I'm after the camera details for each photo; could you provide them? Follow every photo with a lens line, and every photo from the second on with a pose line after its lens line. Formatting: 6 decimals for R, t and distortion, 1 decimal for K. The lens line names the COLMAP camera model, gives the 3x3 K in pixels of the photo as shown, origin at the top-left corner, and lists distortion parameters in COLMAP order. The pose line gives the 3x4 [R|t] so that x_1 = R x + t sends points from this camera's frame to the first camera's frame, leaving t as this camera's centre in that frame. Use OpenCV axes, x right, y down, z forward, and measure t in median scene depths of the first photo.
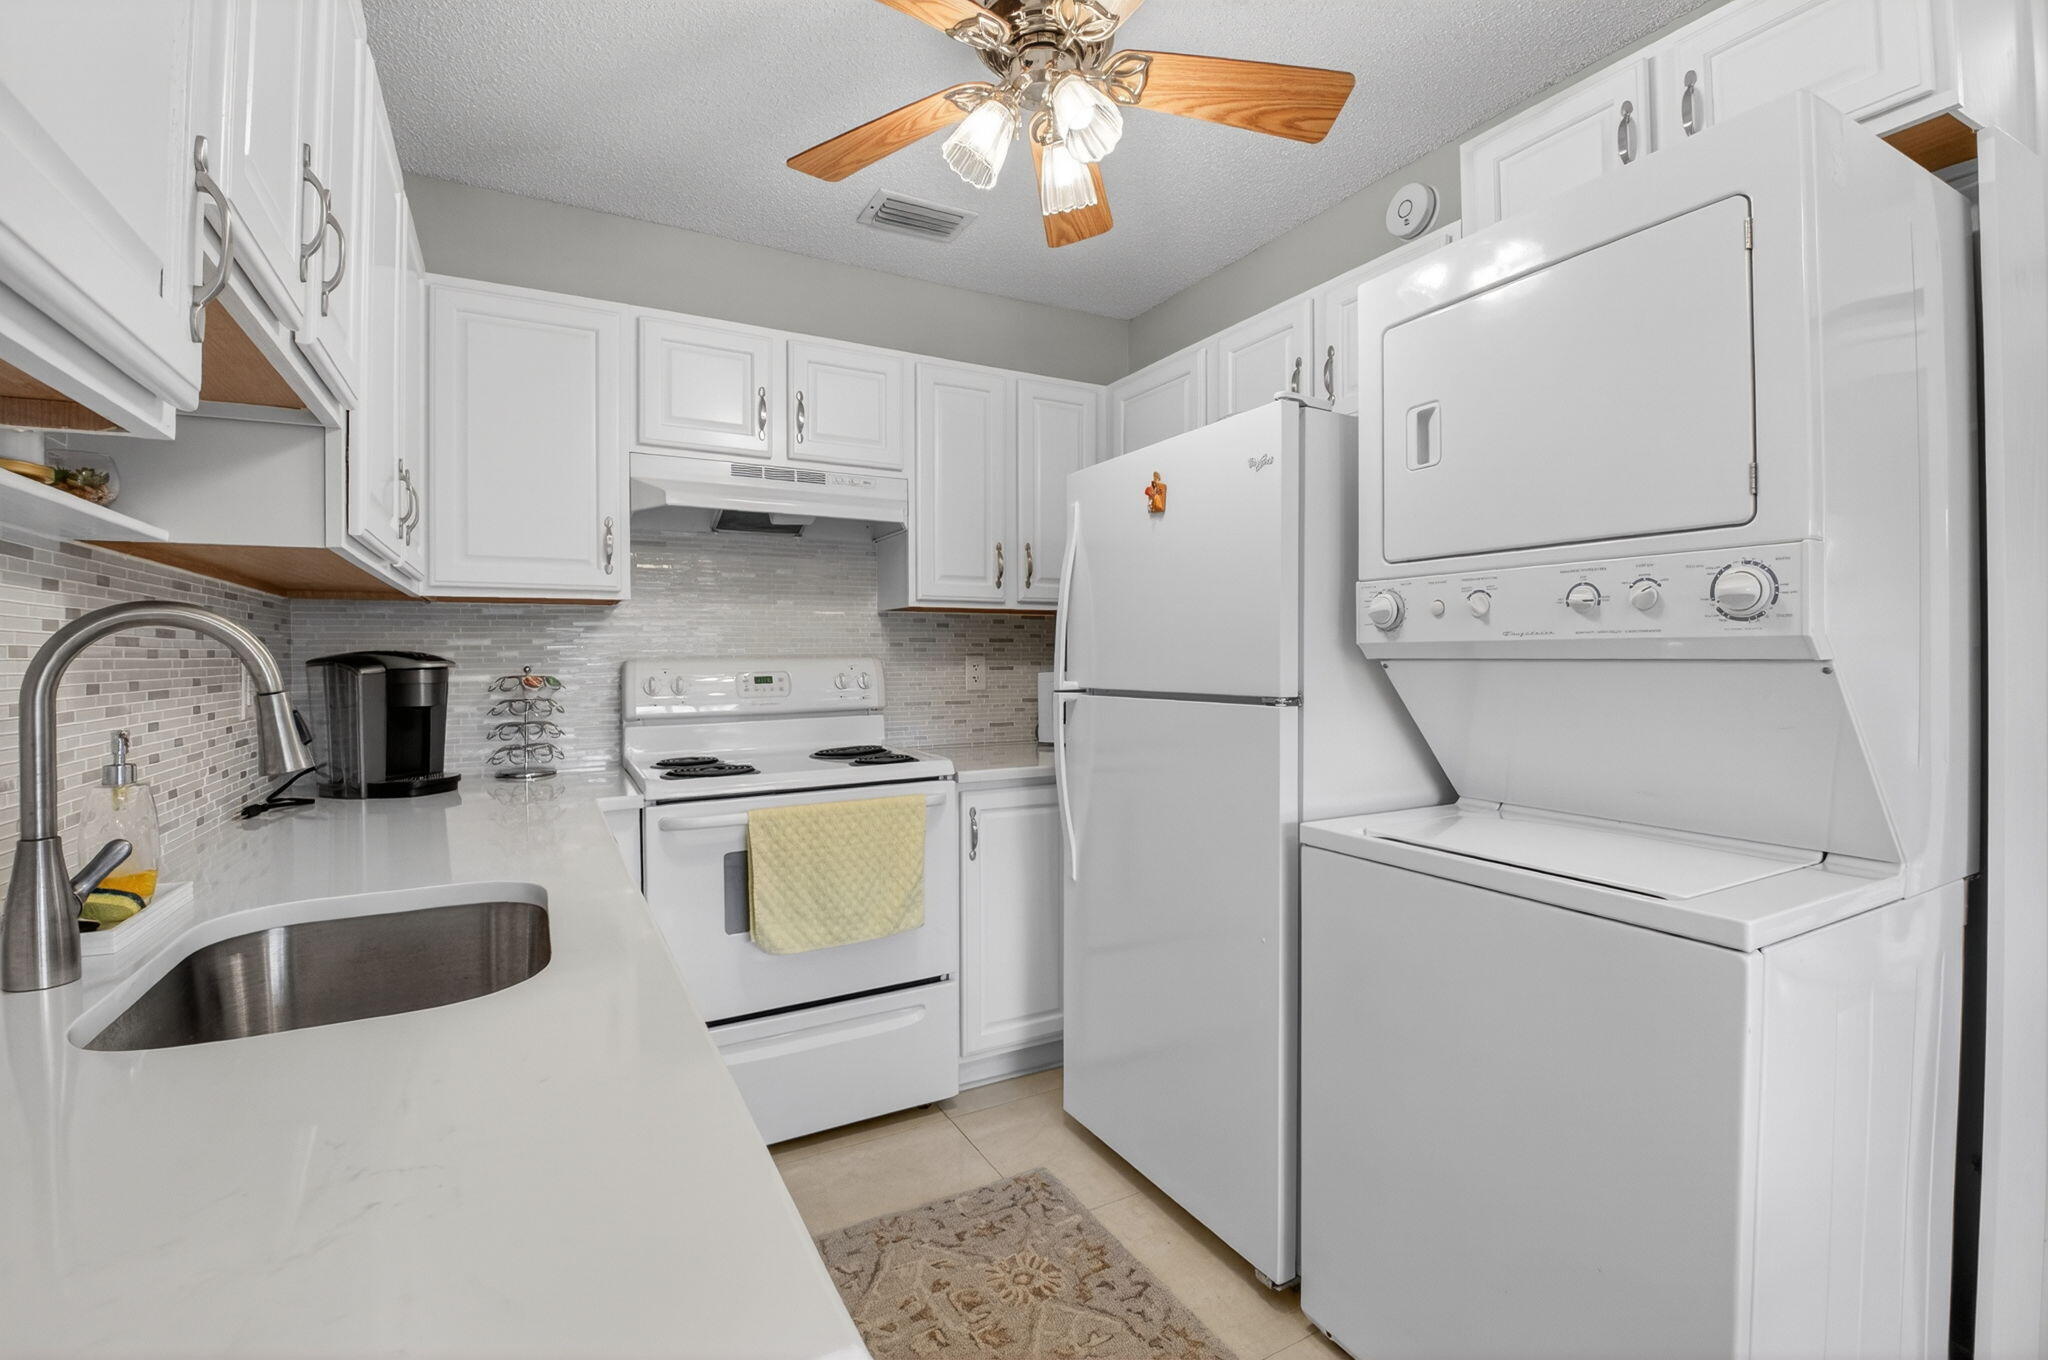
lens RADIAL K [[902.2, 0, 1030.8], [0, 902.2, 662.5], [0, 0, 1]] dist [-0.004343, -0.014845]
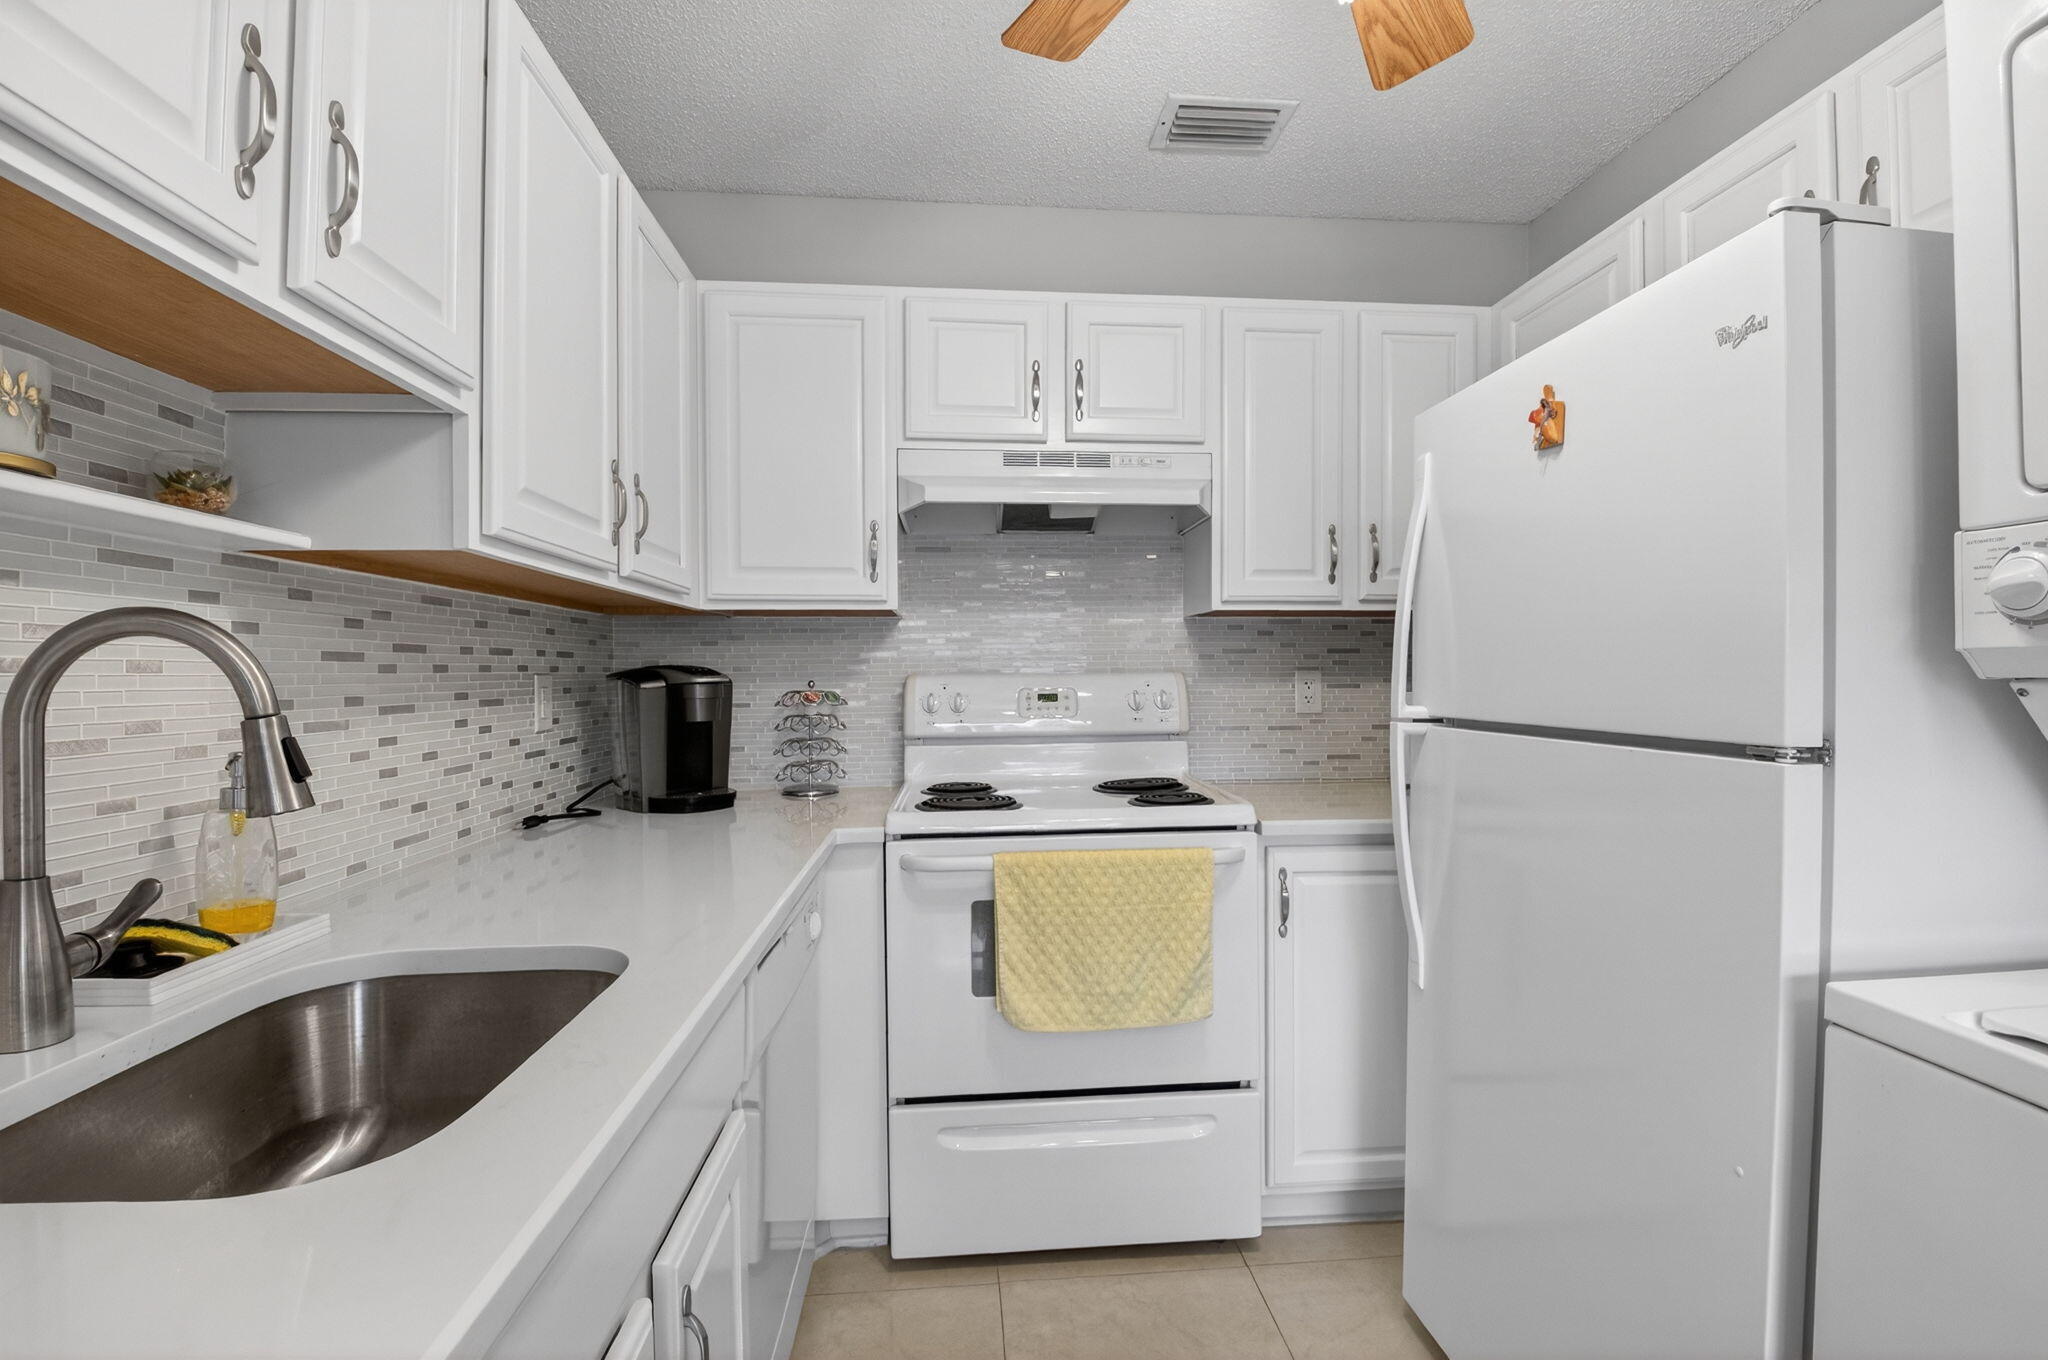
lens RADIAL K [[902.2, 0, 1033.6], [0, 902.2, 679.1], [0, 0, 1]] dist [-0.004343, -0.014845]
pose [[0.913238, 0.004460, -0.407402, 0.057684], [-0.003284, 0.999988, 0.003584, -0.002379], [0.407413, -0.001935, 0.913242, 0.228922]]
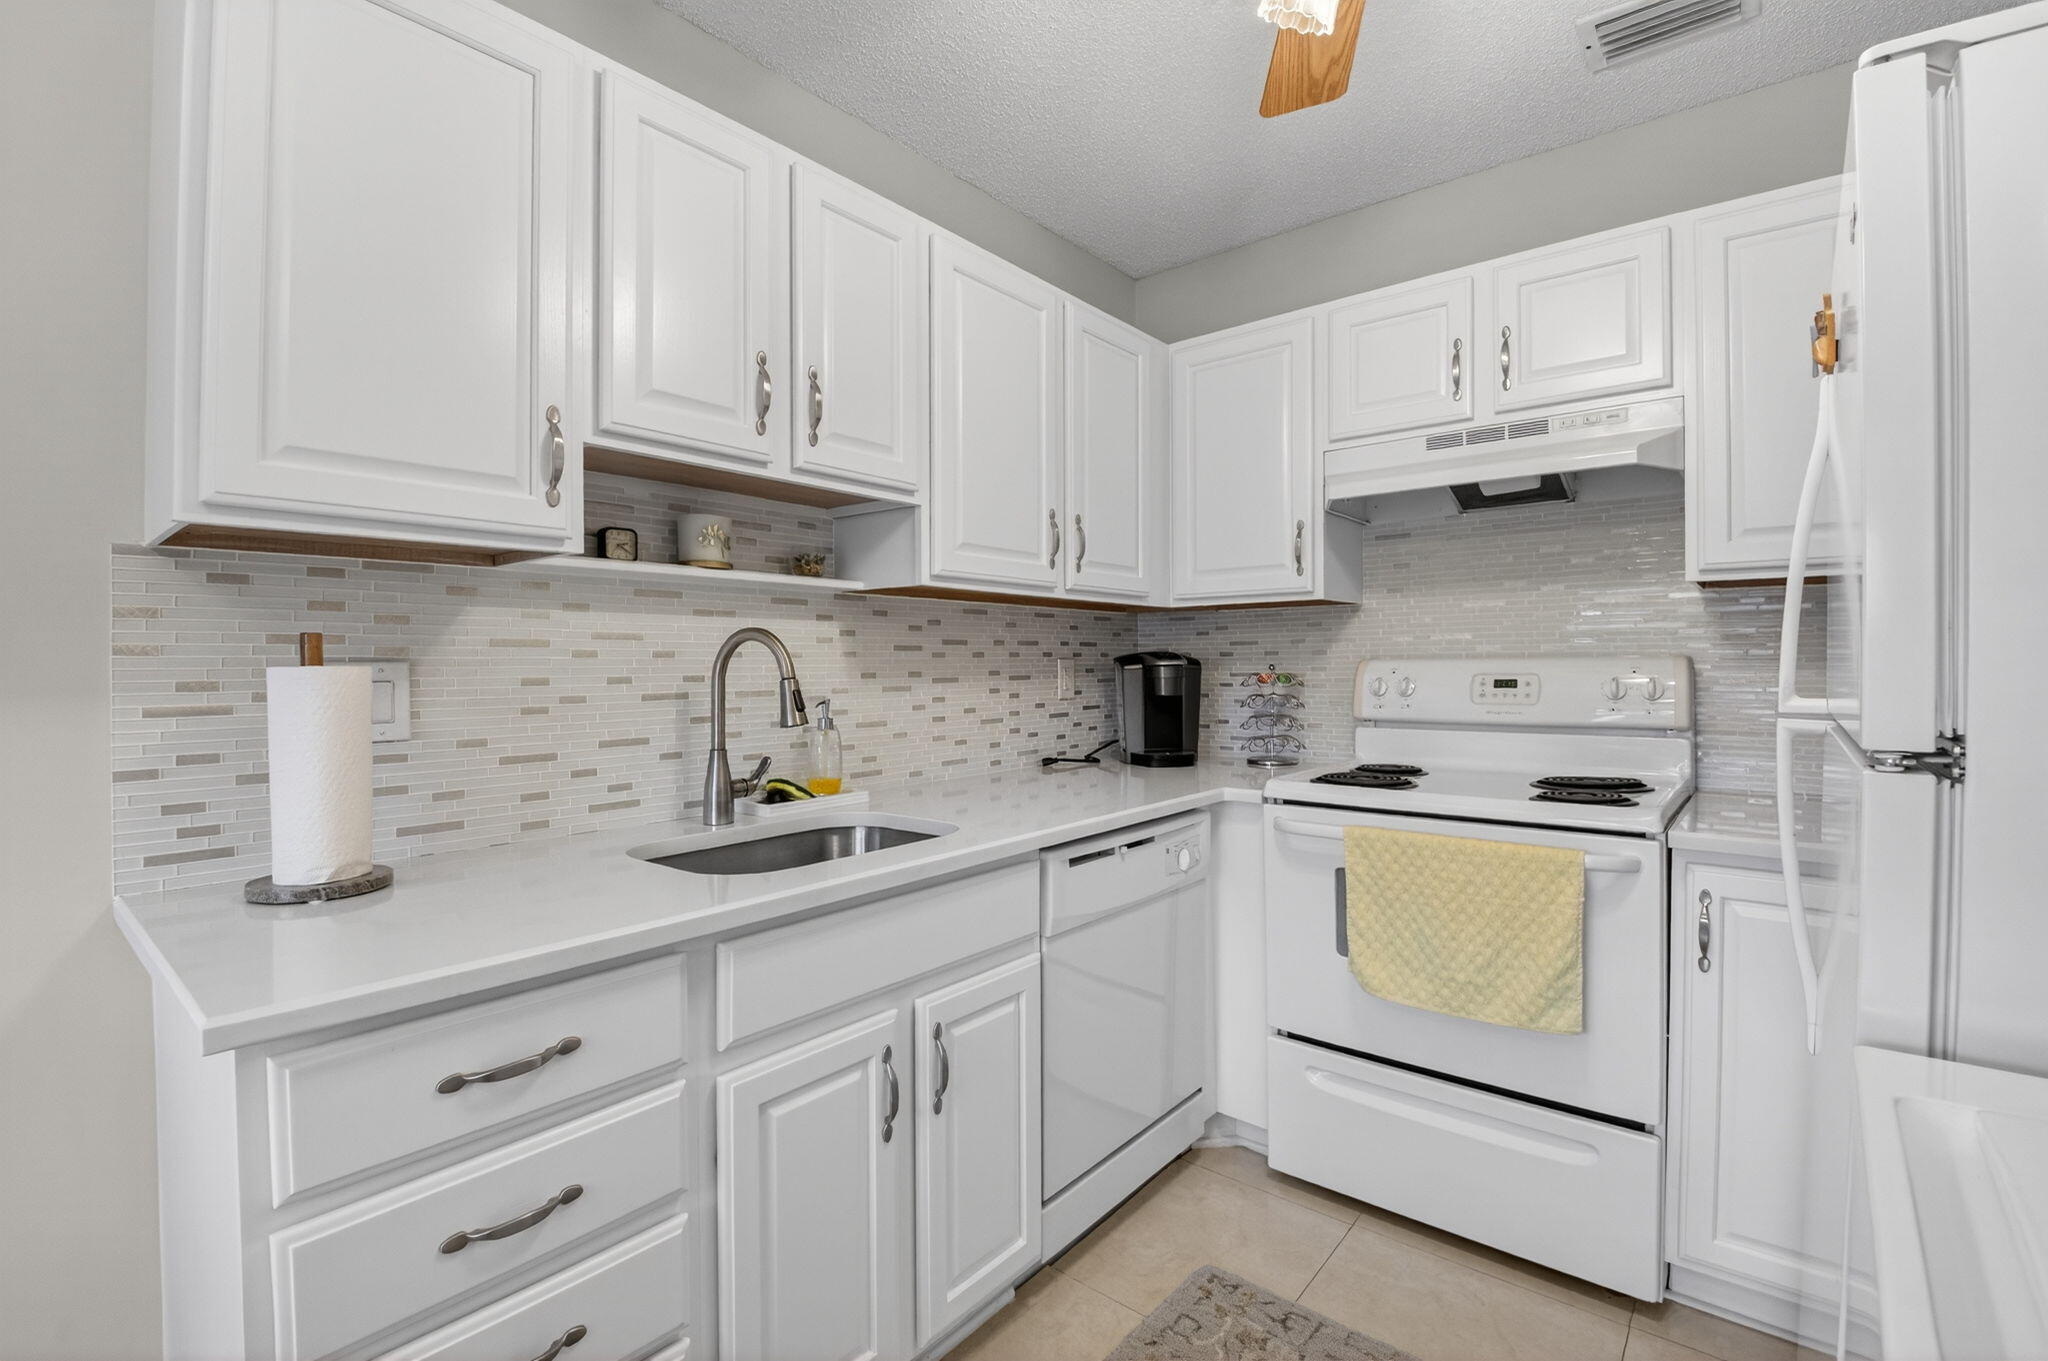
lens RADIAL K [[902.2, 0, 1018.6], [0, 902.2, 667.9], [0, 0, 1]] dist [-0.004343, -0.014845]
pose [[0.351225, 0.011430, -0.936221, 0.386531], [-0.002963, 0.999934, 0.011096, -0.003060], [0.936286, -0.001123, 0.351236, 0.343983]]
